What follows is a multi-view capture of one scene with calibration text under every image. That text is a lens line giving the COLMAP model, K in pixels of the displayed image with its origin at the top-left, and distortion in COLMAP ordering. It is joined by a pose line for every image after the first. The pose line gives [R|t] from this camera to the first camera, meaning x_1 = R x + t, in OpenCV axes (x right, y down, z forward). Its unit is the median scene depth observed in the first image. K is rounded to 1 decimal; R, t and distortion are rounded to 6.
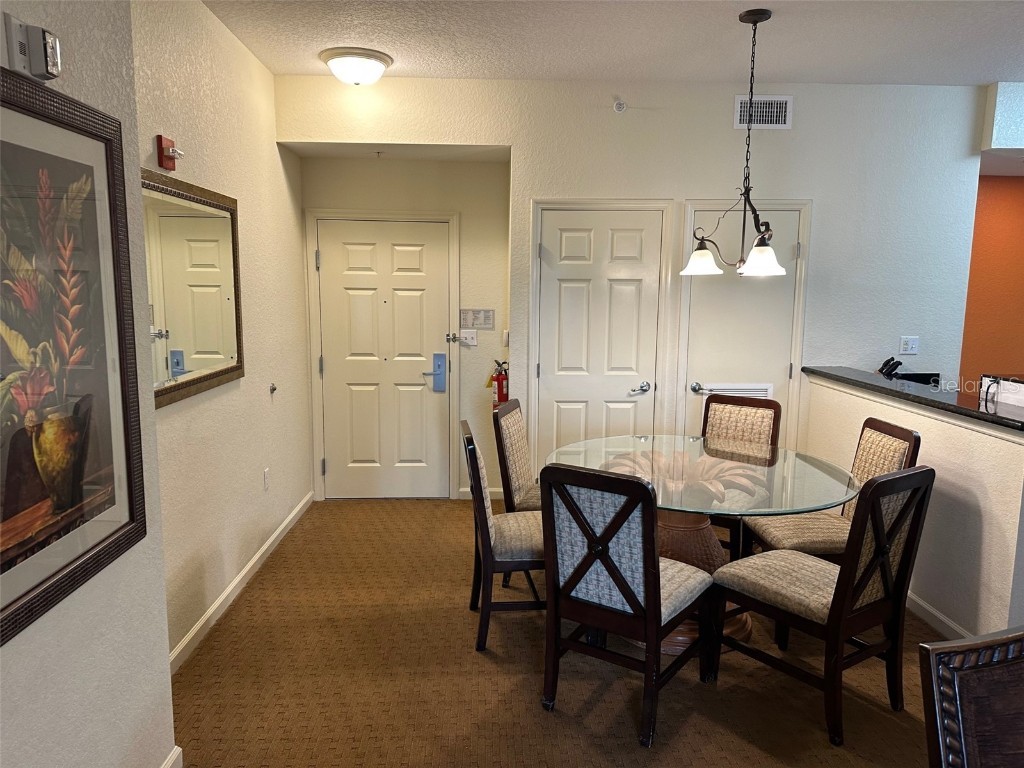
lens RADIAL K [[721.2, 0, 508.3], [0, 721.2, 386.8], [0, 0, 1]] dist [0.040124, -0.047106]
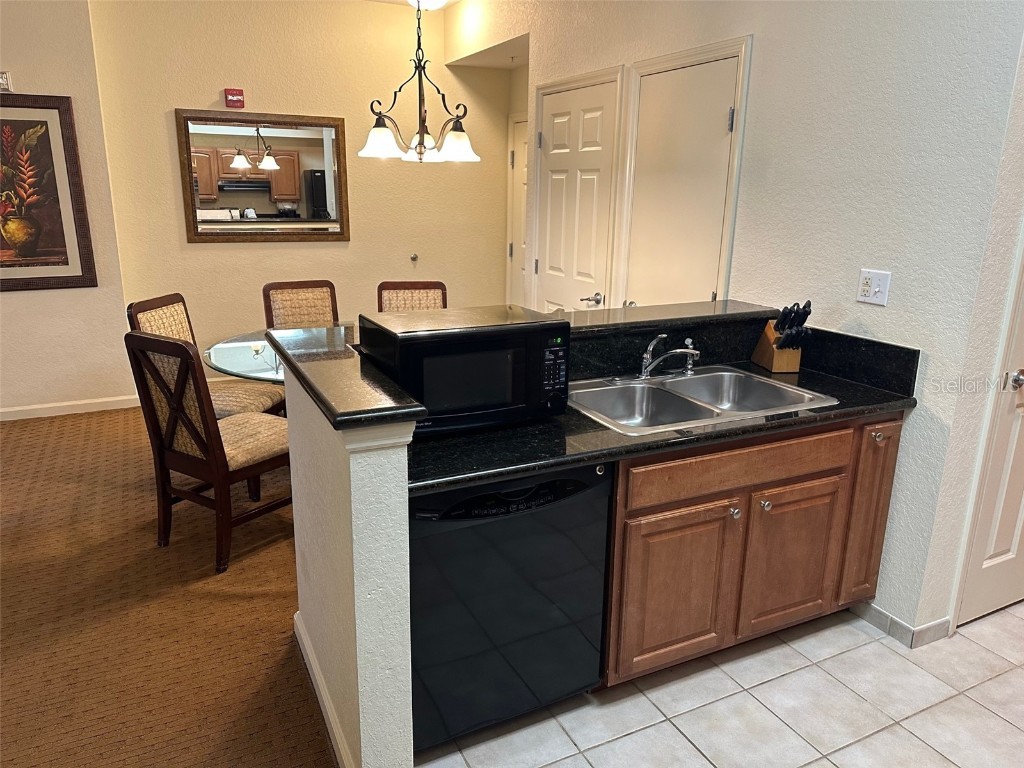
lens RADIAL K [[721.2, 0, 508.3], [0, 721.2, 378.4], [0, 0, 1]] dist [0.040124, -0.047106]
pose [[0.392682, 0.224882, -0.891756, 2.526440], [-0.135258, 0.973221, 0.185866, -0.131325], [0.909673, 0.047631, 0.412584, 1.517267]]
